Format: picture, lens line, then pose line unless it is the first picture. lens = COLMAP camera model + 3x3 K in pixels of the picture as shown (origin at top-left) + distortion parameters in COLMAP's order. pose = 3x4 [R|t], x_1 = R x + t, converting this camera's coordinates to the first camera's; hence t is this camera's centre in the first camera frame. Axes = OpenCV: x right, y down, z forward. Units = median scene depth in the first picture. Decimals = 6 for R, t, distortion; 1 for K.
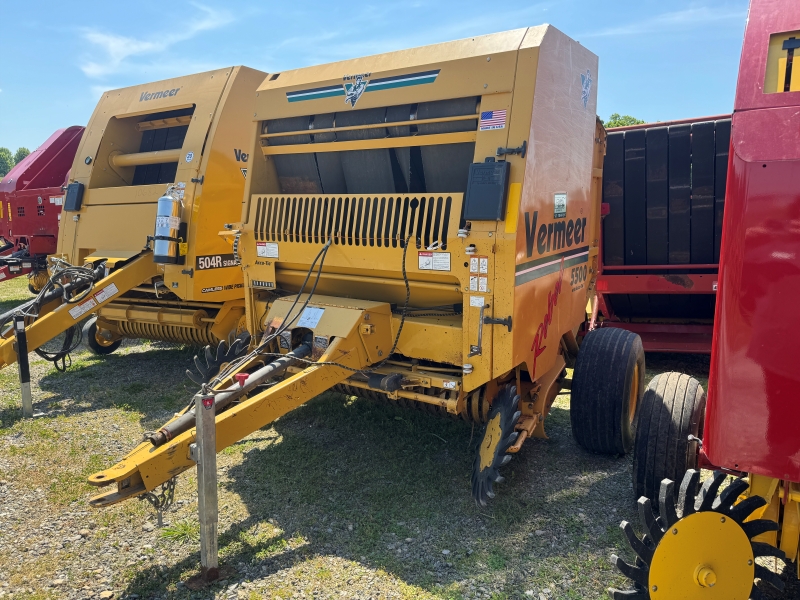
lens RADIAL K [[563.1, 0, 400.0], [0, 563.1, 300.0], [0, 0, 1]] dist [0.033949, -0.068959]
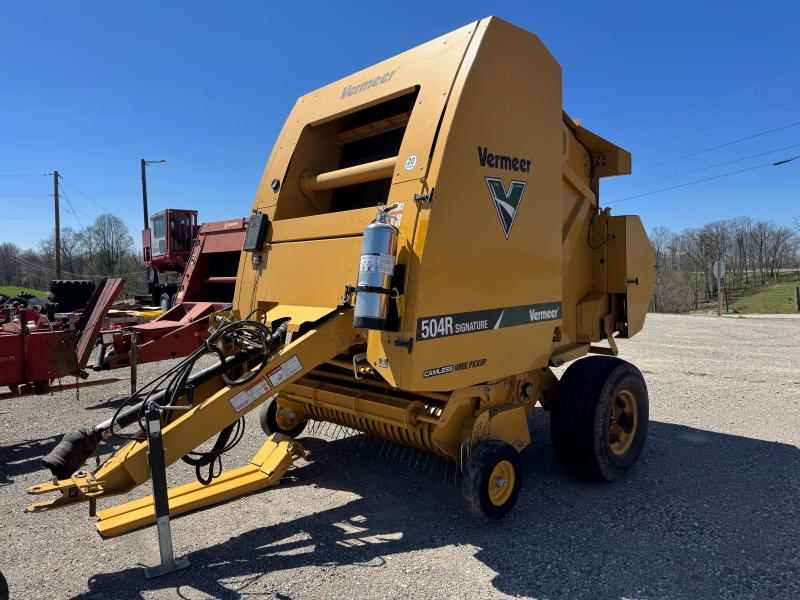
lens RADIAL K [[573.1, 0, 400.0], [0, 573.1, 300.0], [0, 0, 1]] dist [0.148239, -0.000457]
pose [[0.951032, 0.007109, -0.309011, -0.176243], [-0.031810, 0.996678, -0.074972, -0.046977], [0.307452, 0.081130, 0.948099, 0.377694]]
